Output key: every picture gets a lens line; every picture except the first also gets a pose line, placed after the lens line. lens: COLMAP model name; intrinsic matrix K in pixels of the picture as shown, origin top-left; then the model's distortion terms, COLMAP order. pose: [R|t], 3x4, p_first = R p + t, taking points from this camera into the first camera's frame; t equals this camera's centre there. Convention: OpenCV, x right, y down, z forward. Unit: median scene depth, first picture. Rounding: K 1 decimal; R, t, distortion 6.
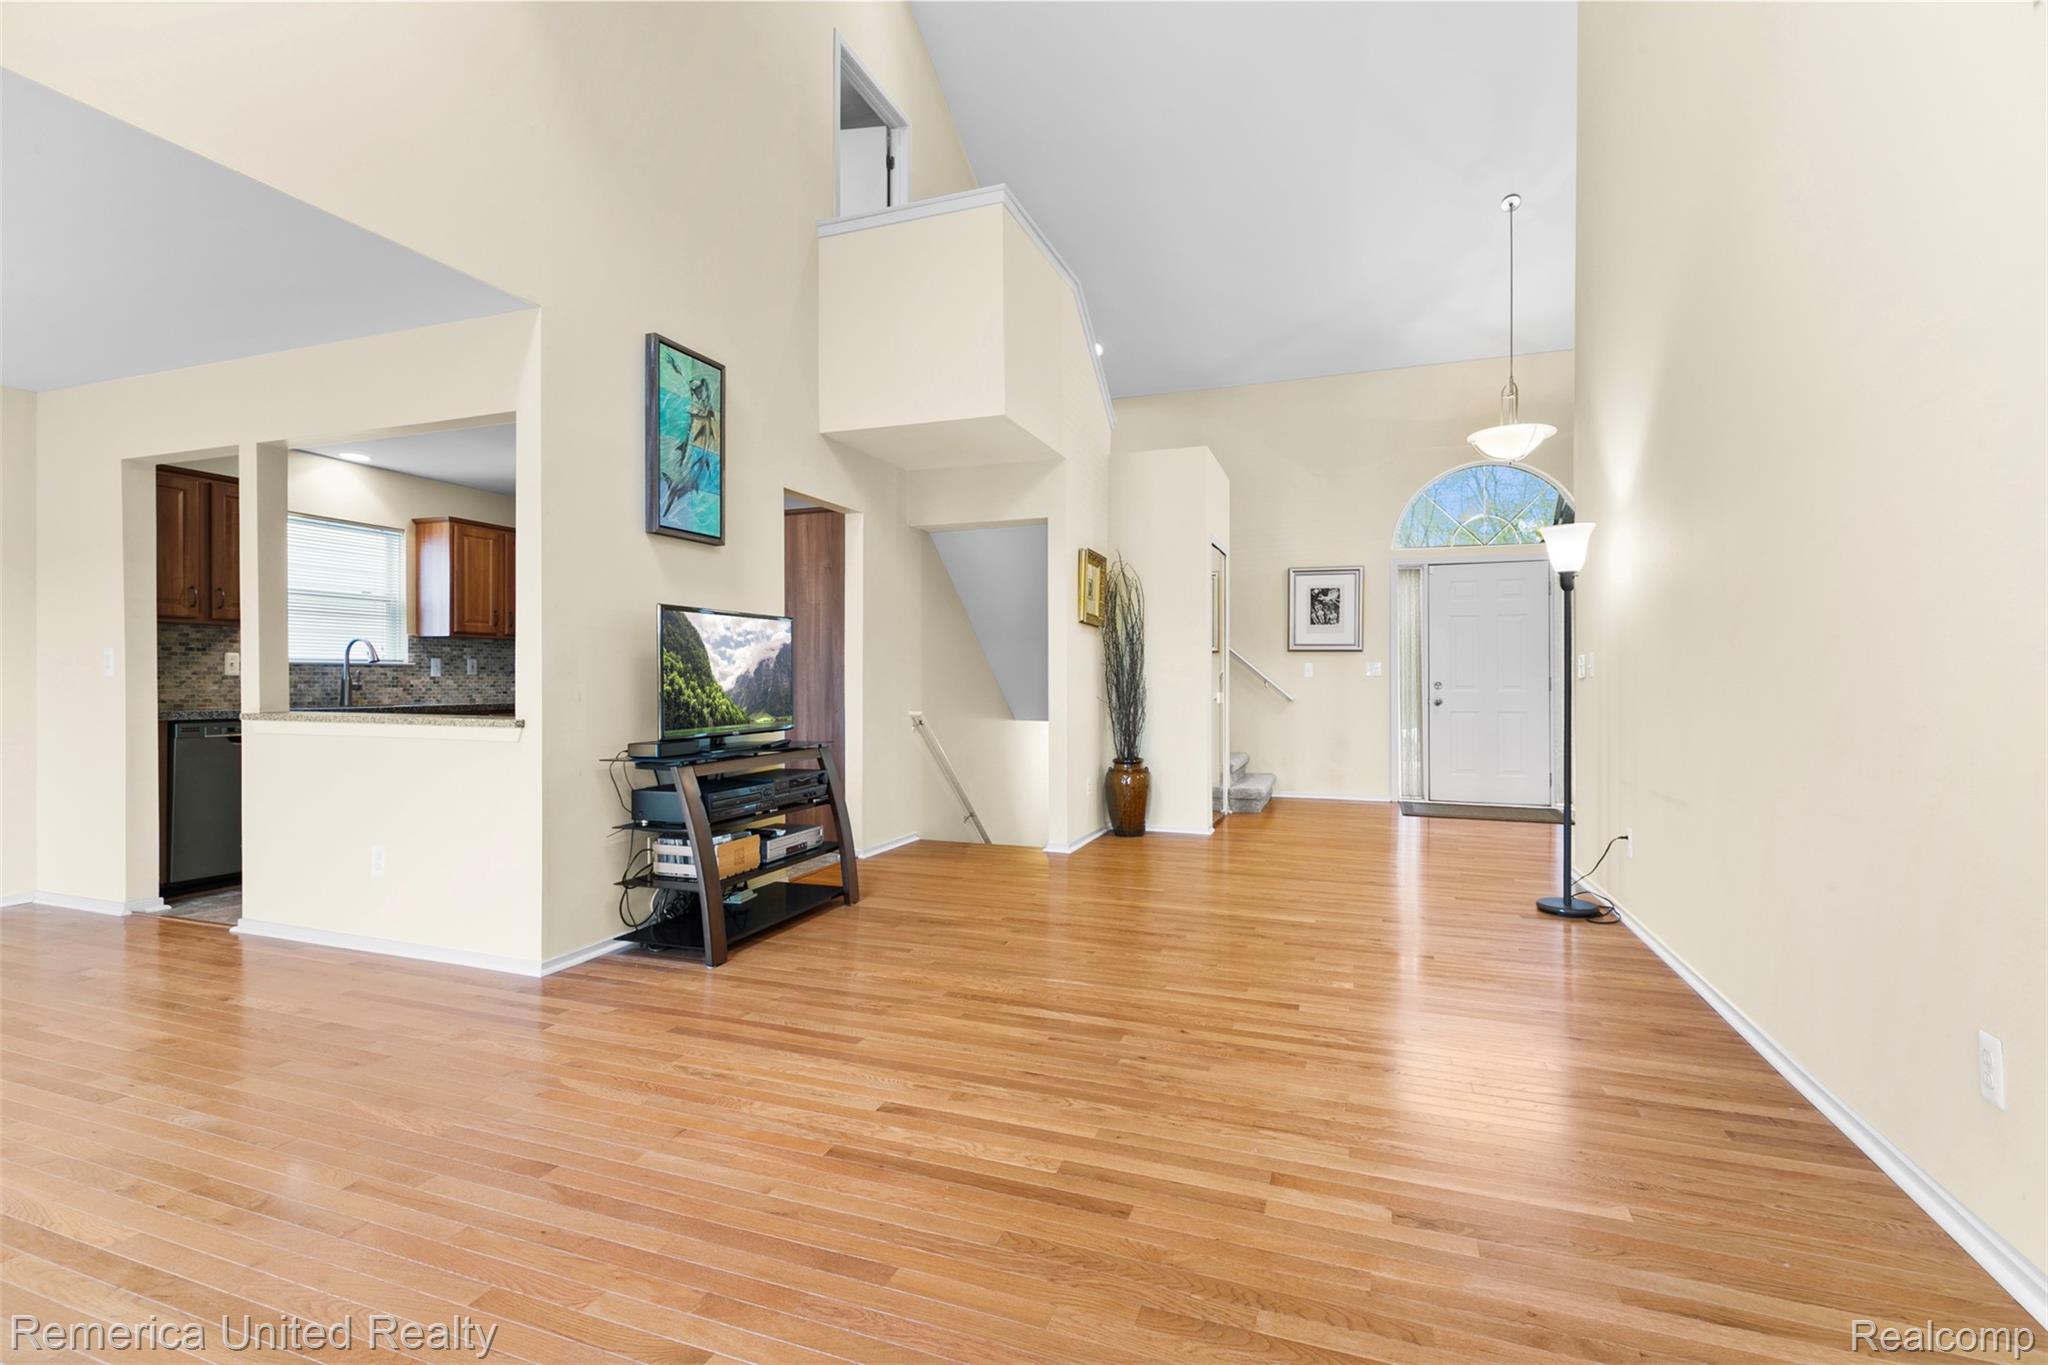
lens RADIAL K [[922.9, 0, 1027.6], [0, 922.9, 683.0], [0, 0, 1]] dist [0.002436, -0.000714]
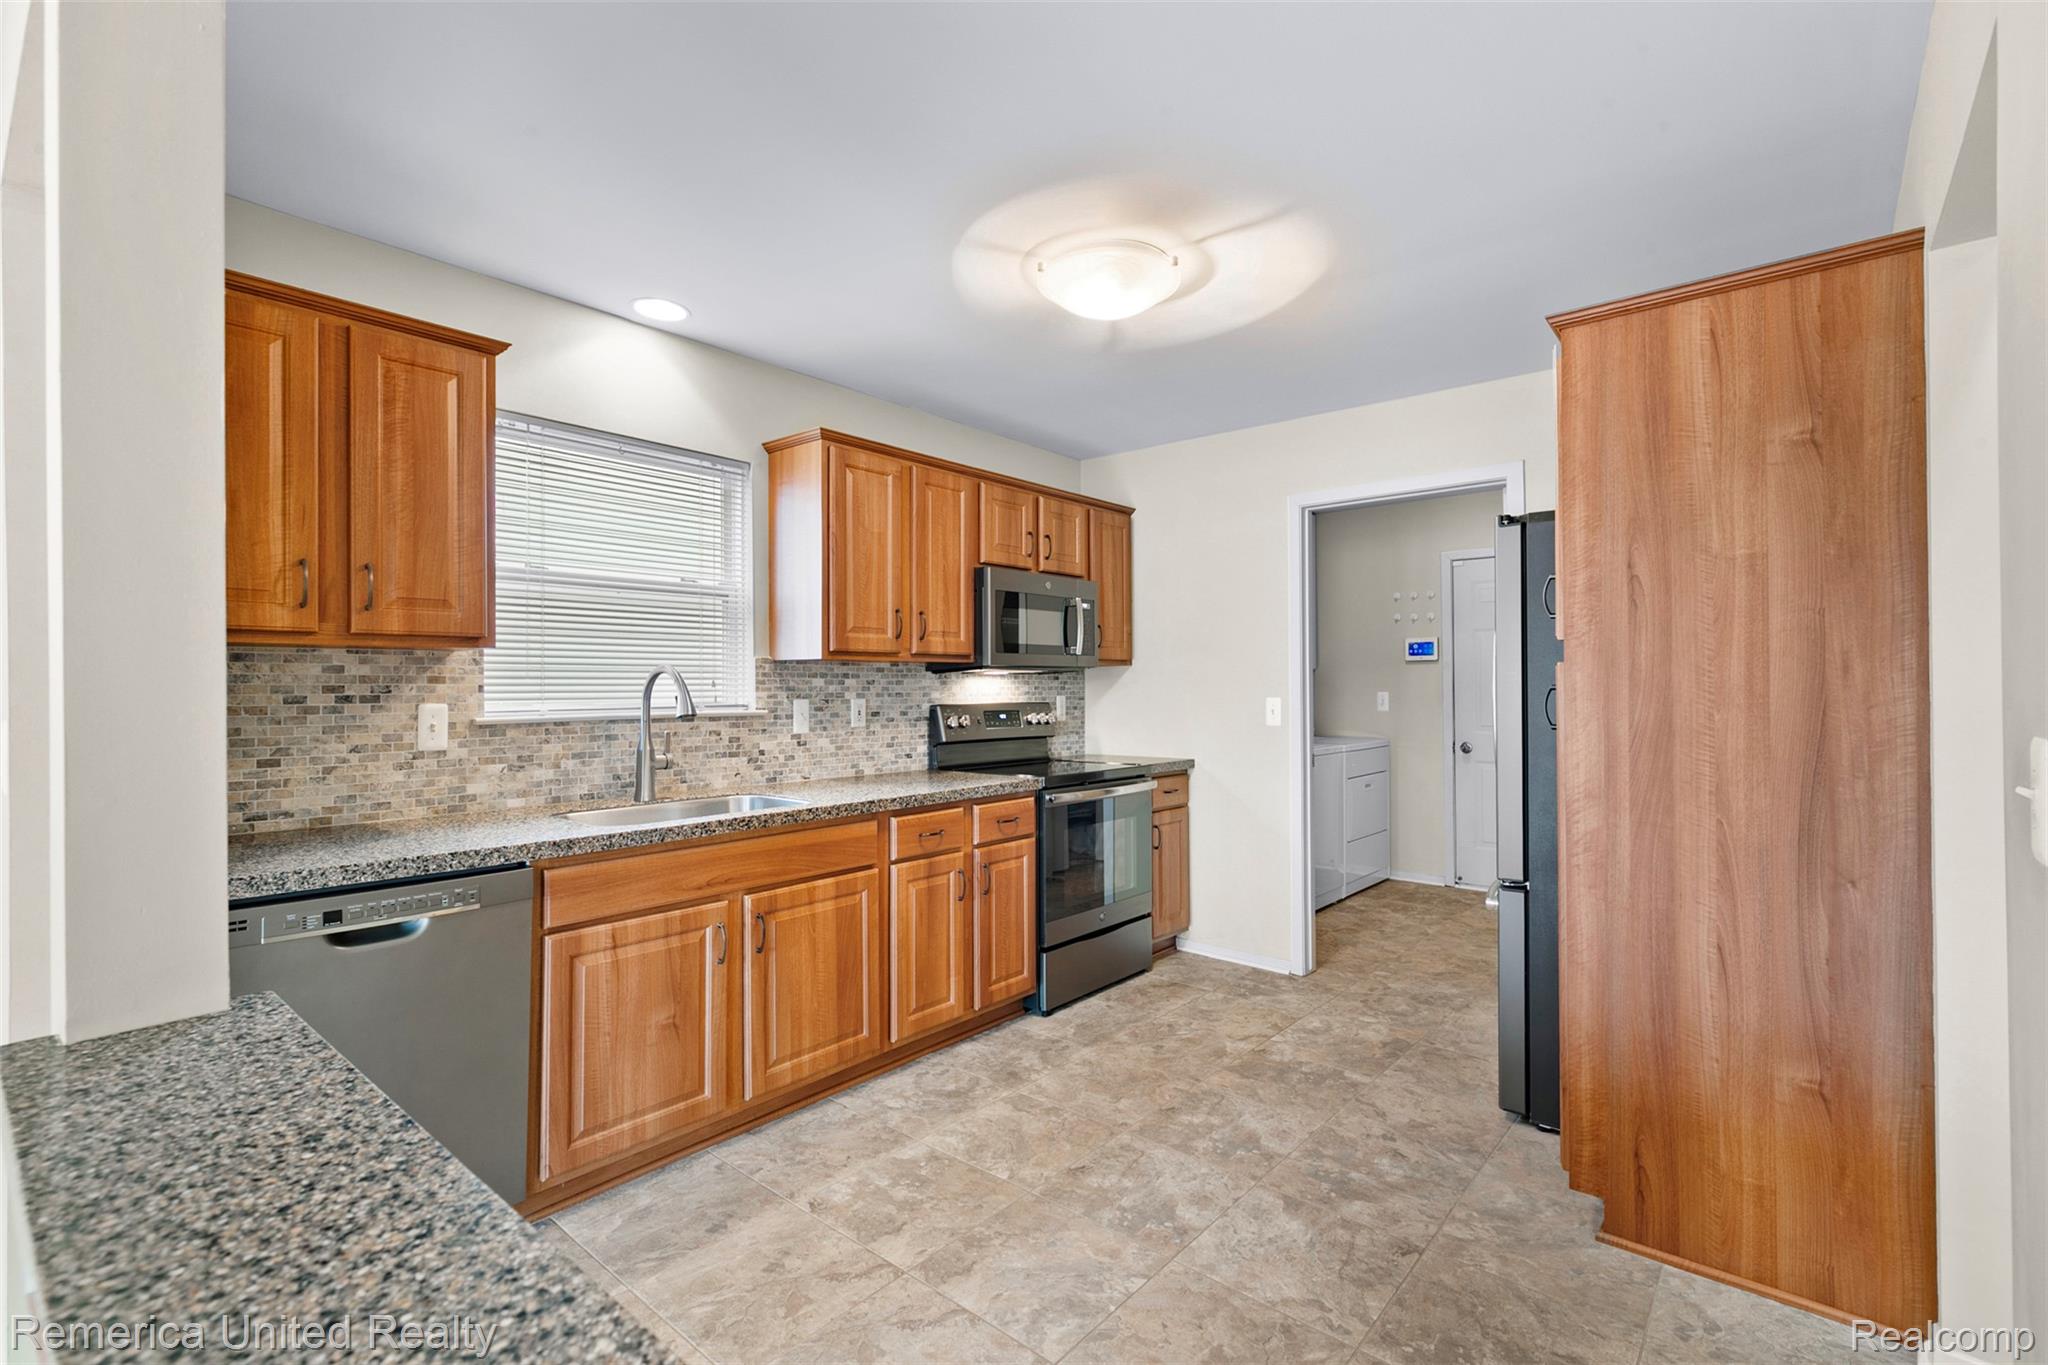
lens RADIAL K [[922.9, 0, 1022.7], [0, 922.9, 679.2], [0, 0, 1]] dist [0.002436, -0.000714]
pose [[0.937557, -0.004532, -0.347803, -0.443548], [0.001051, 0.999947, -0.010195, -0.044751], [0.347831, 0.009193, 0.937512, 0.722227]]
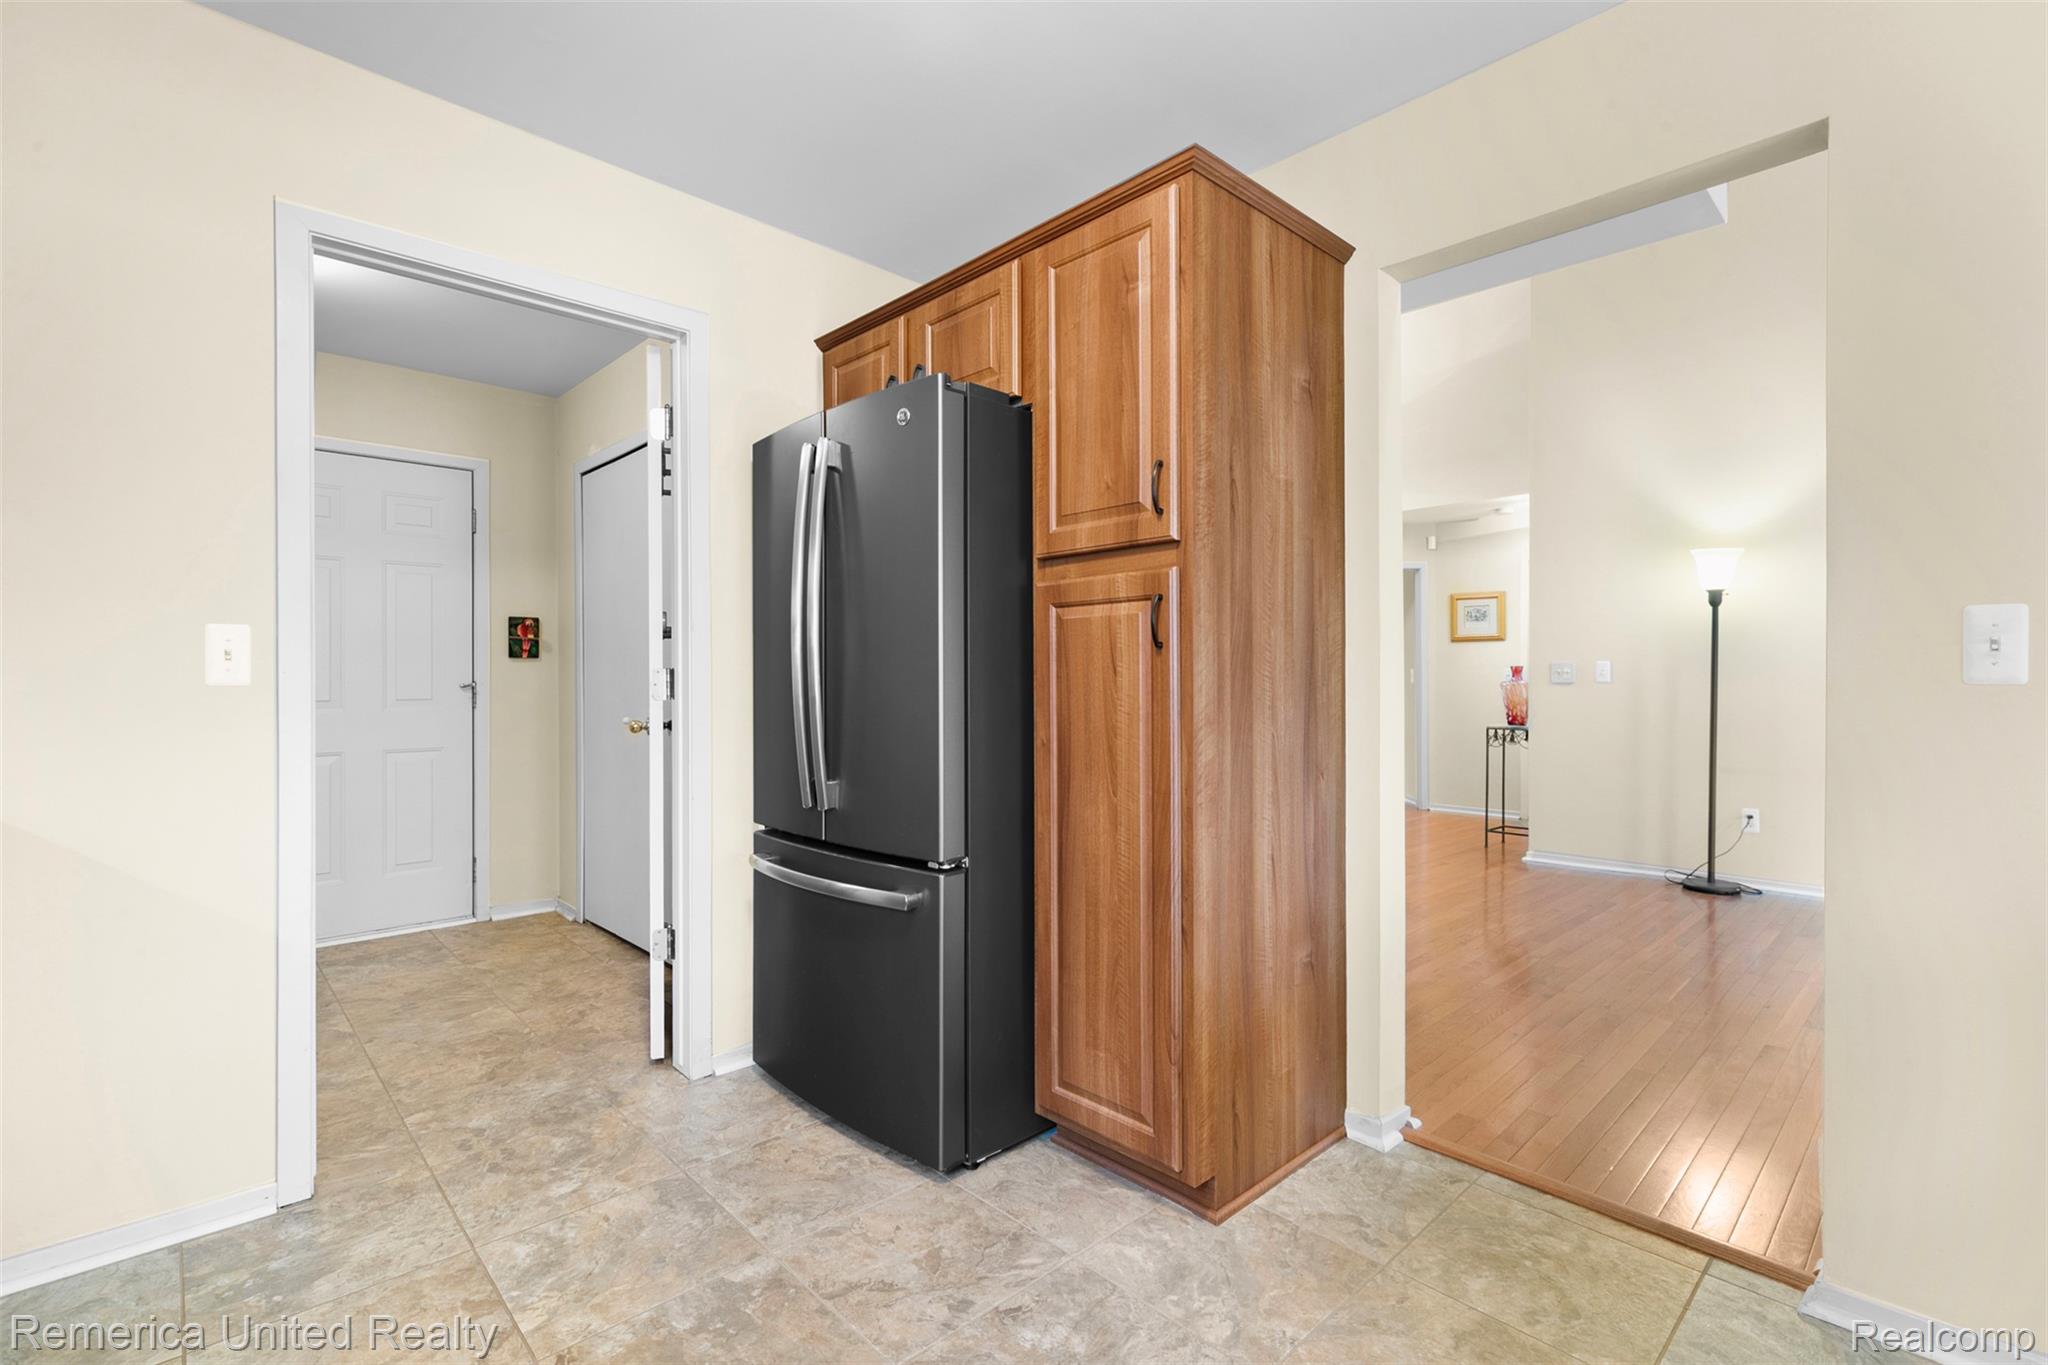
lens RADIAL K [[922.9, 0, 1014.4], [0, 922.9, 678.7], [0, 0, 1]] dist [0.002436, -0.000714]
pose [[0.439412, 0.001689, 0.898284, -0.733968], [0.004043, 0.999984, -0.003858, -0.008821], [-0.898276, 0.005327, 0.439399, 1.148009]]
